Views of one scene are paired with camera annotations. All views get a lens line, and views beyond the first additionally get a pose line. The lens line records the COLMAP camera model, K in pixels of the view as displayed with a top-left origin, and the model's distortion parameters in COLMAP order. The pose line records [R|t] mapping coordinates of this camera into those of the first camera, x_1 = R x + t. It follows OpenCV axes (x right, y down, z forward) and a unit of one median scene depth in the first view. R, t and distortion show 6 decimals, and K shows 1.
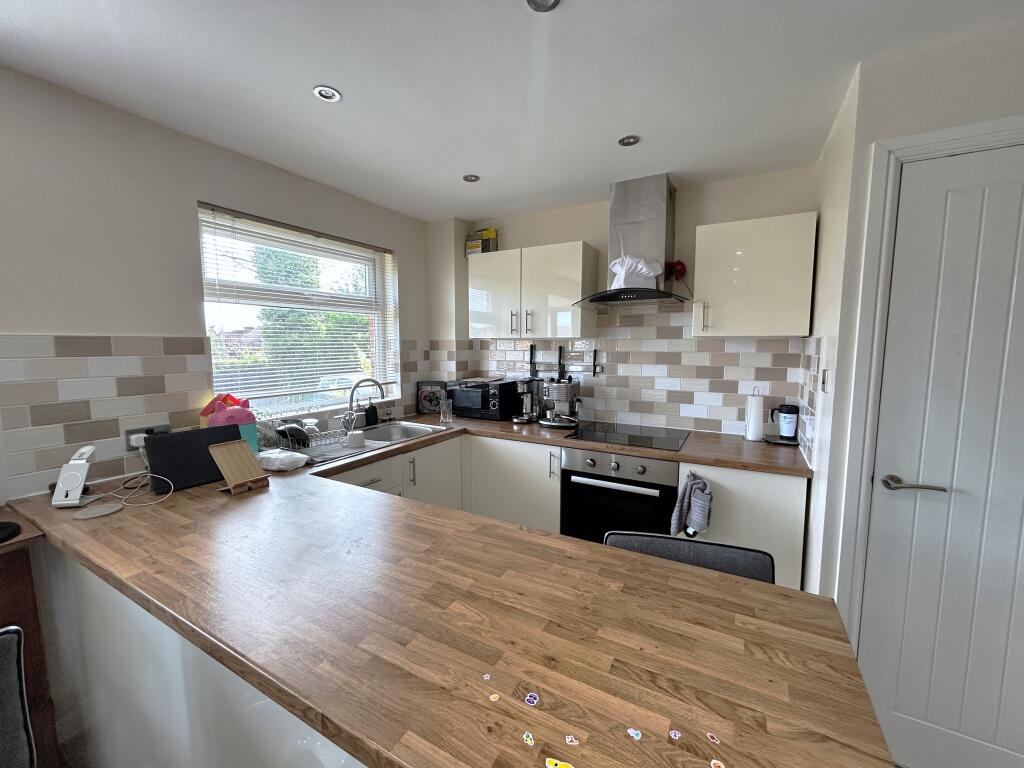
lens RADIAL K [[413.2, 0, 510.5], [0, 413.2, 383.6], [0, 0, 1]] dist [0.000875, 0.000084]
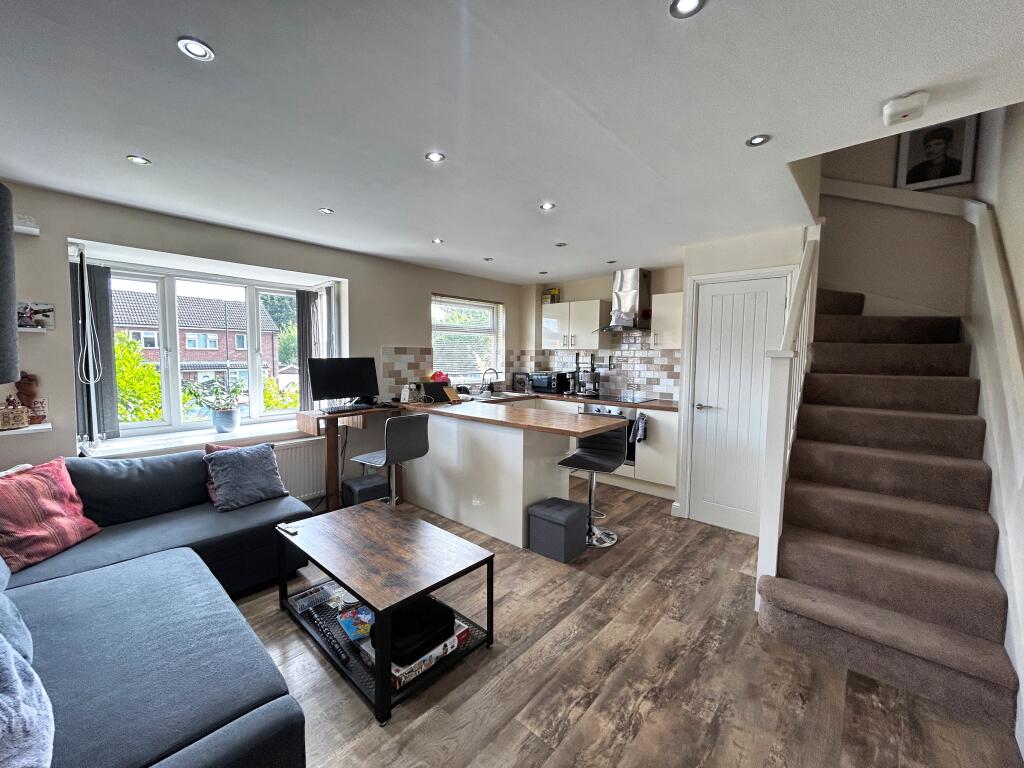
lens RADIAL K [[413.2, 0, 510.5], [0, 413.2, 383.6], [0, 0, 1]] dist [0.000875, 0.000084]
pose [[0.978699, 0.024056, -0.203886, 0.154647], [-0.029432, 0.999293, -0.023379, 0.099730], [0.203180, 0.028882, 0.978715, -0.902489]]
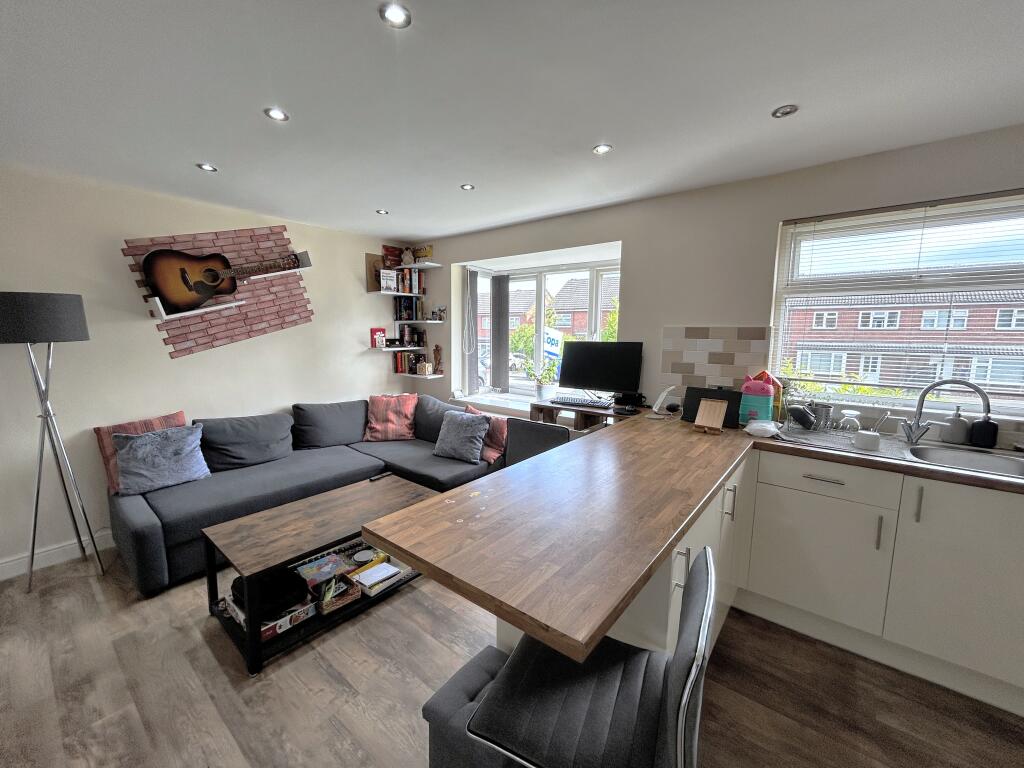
lens RADIAL K [[413.2, 0, 510.5], [0, 413.2, 383.6], [0, 0, 1]] dist [0.000875, 0.000084]
pose [[-0.167519, 0.129479, -0.977329, 0.491334], [-0.100749, 0.983900, 0.147619, -0.032794], [0.980707, 0.123194, -0.151777, 0.291681]]
